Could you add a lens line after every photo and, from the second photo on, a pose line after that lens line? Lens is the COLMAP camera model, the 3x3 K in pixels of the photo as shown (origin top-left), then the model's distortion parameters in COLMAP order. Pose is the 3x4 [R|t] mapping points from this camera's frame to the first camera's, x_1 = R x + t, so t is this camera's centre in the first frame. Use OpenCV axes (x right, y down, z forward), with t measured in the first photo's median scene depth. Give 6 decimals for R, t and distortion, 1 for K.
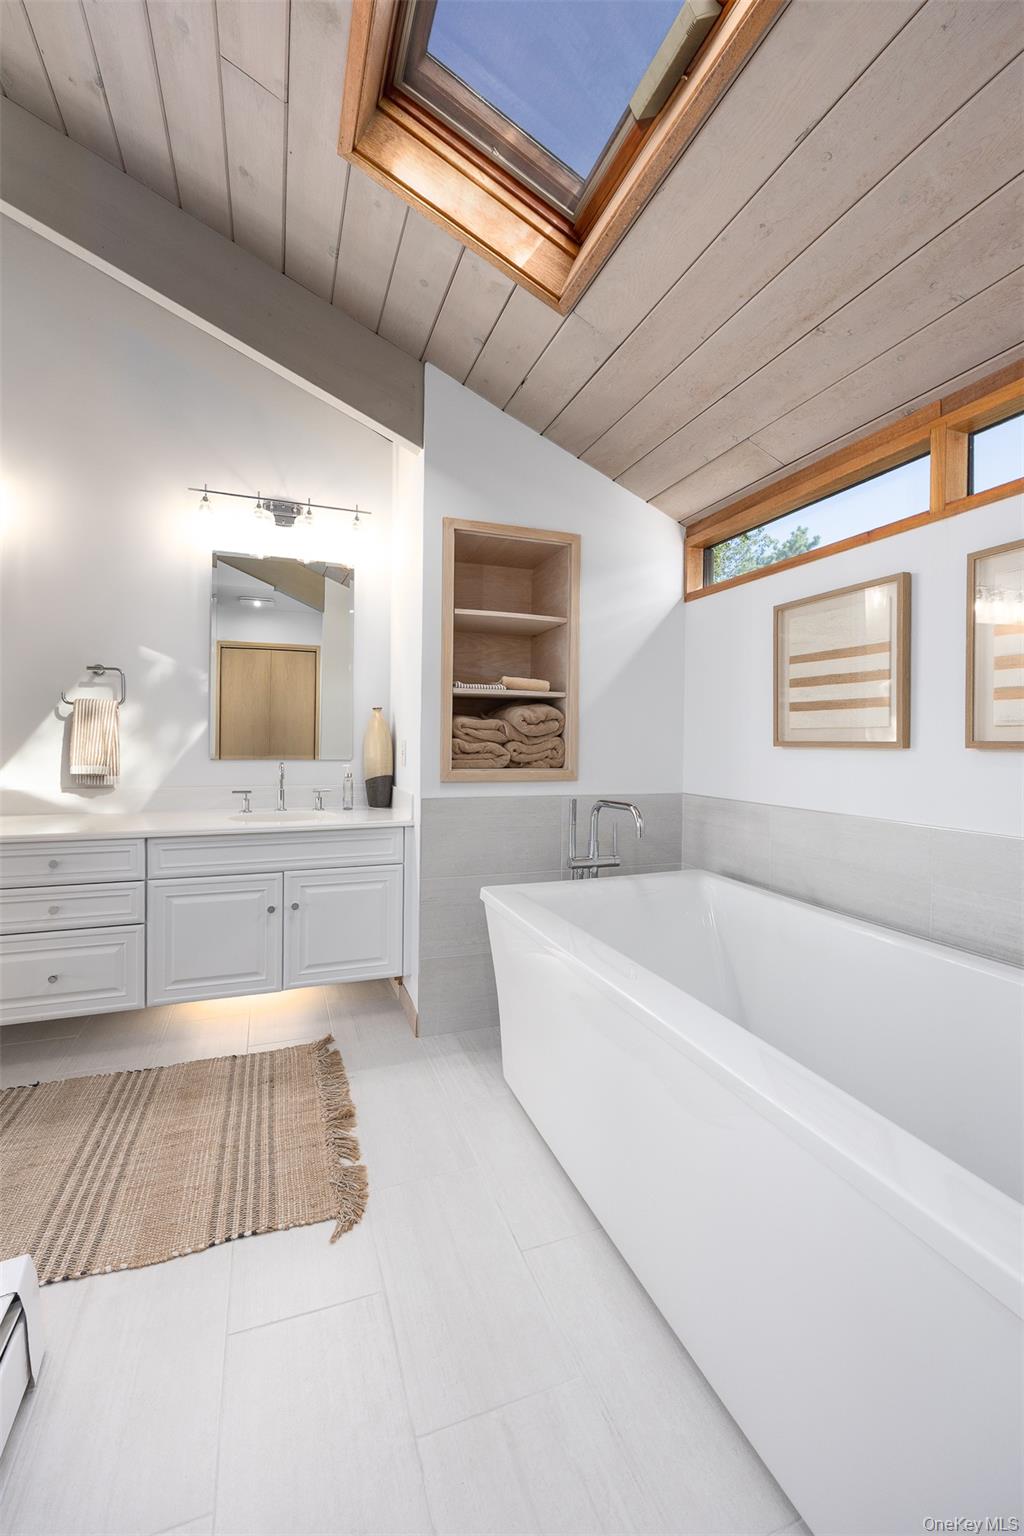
lens RADIAL K [[643.0, 0, 512.4], [0, 643.0, 751.3], [0, 0, 1]] dist [-0.000486, 0.000284]
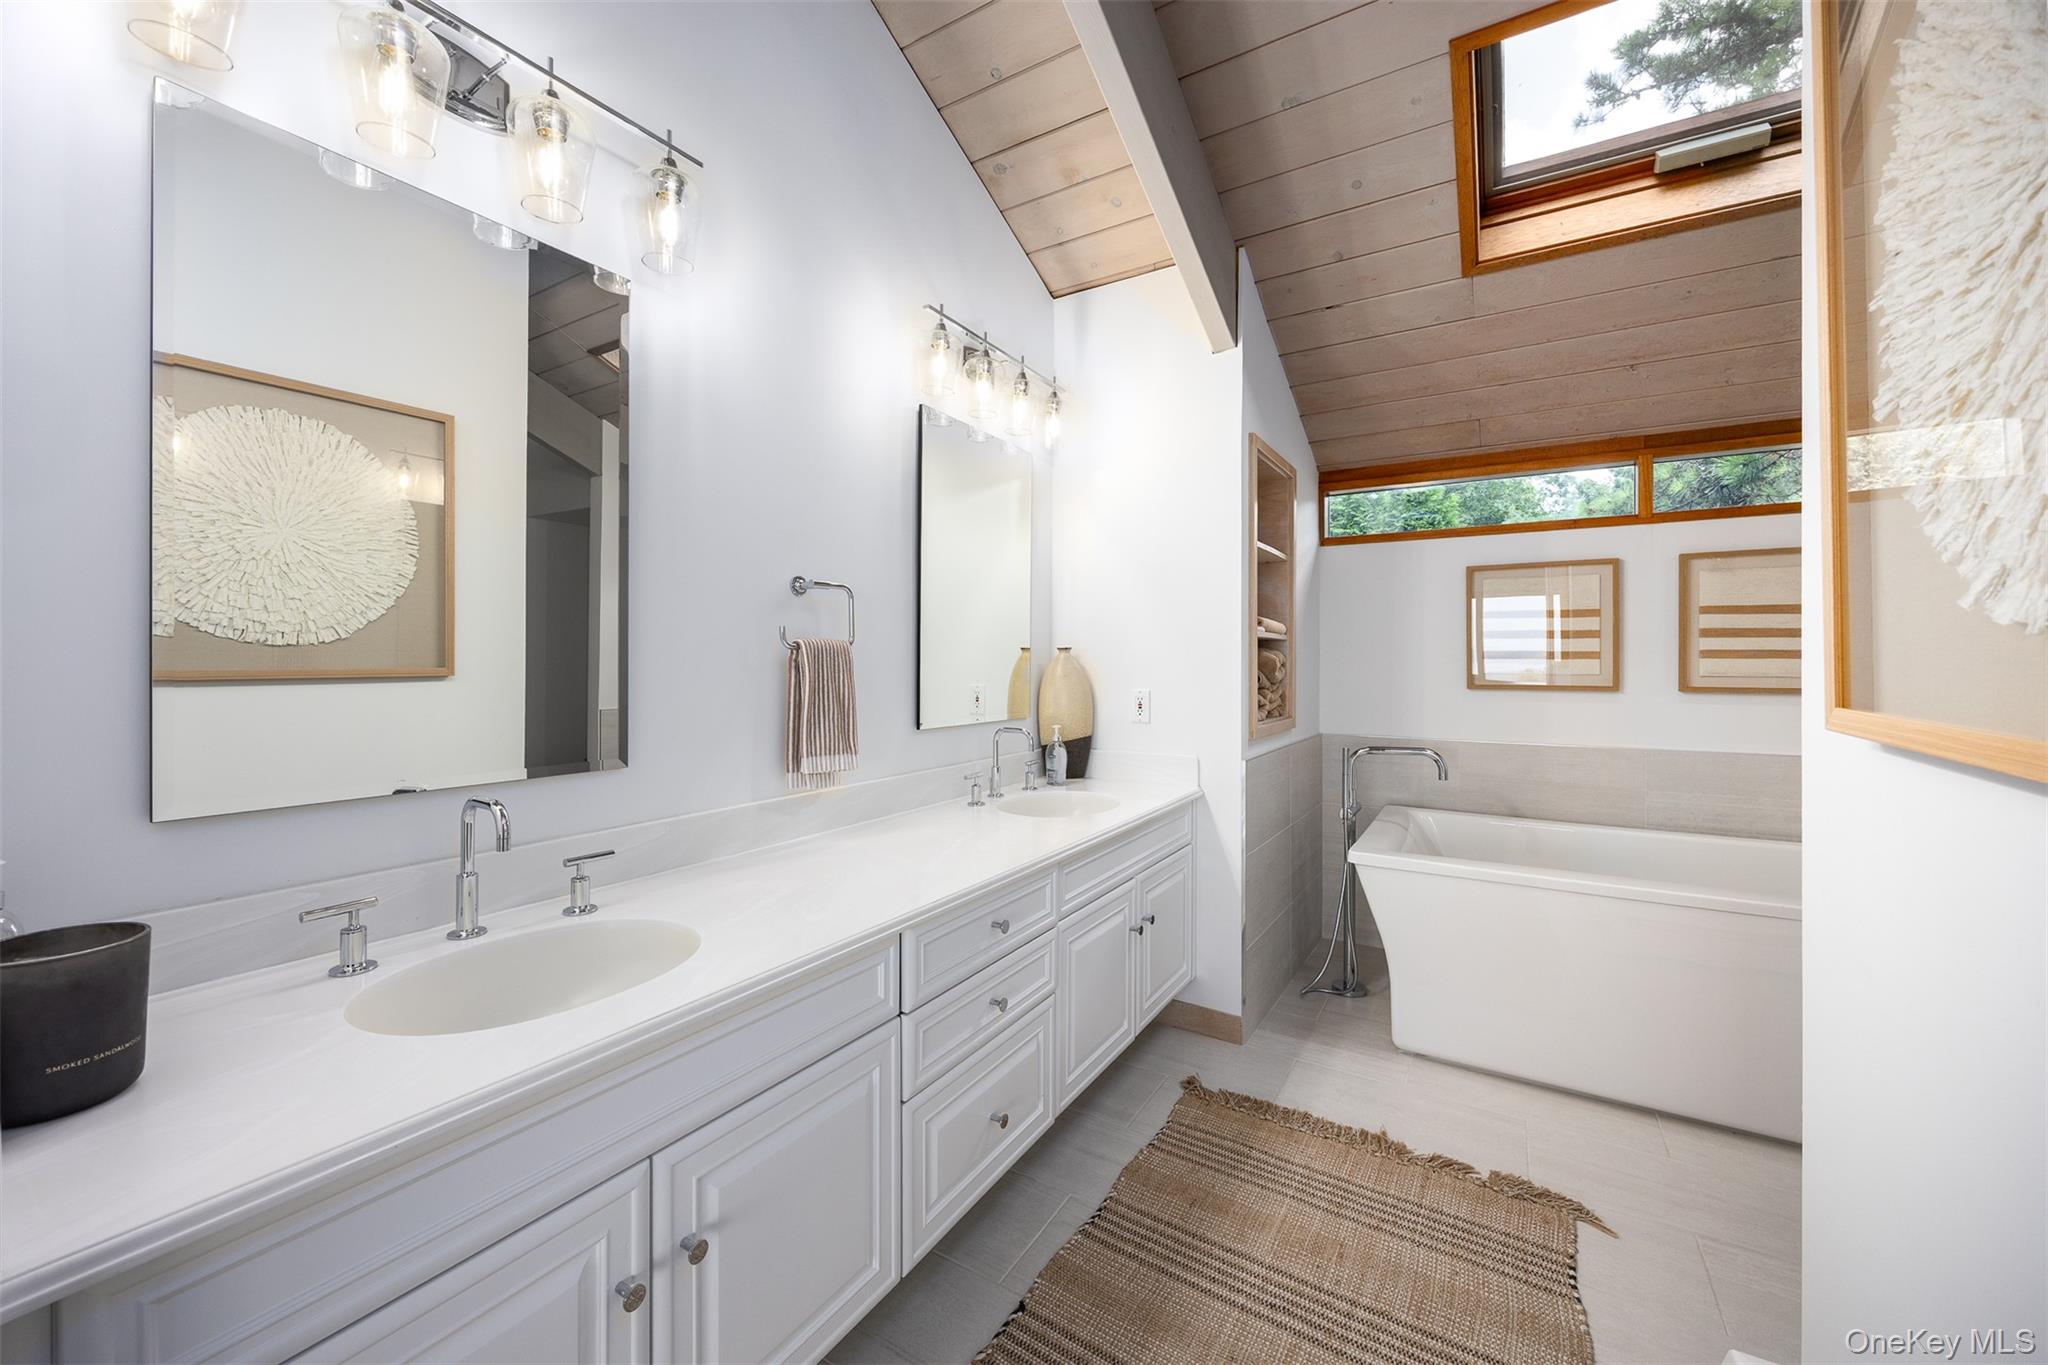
lens RADIAL K [[772.7, 0, 1023.2], [0, 772.7, 669.9], [0, 0, 1]] dist [-0.000998, -0.000224]
pose [[0.790641, -0.015678, 0.612080, -1.266195], [0.016315, 0.999857, 0.004536, -0.073145], [-0.612063, 0.006399, 0.790783, 0.476426]]
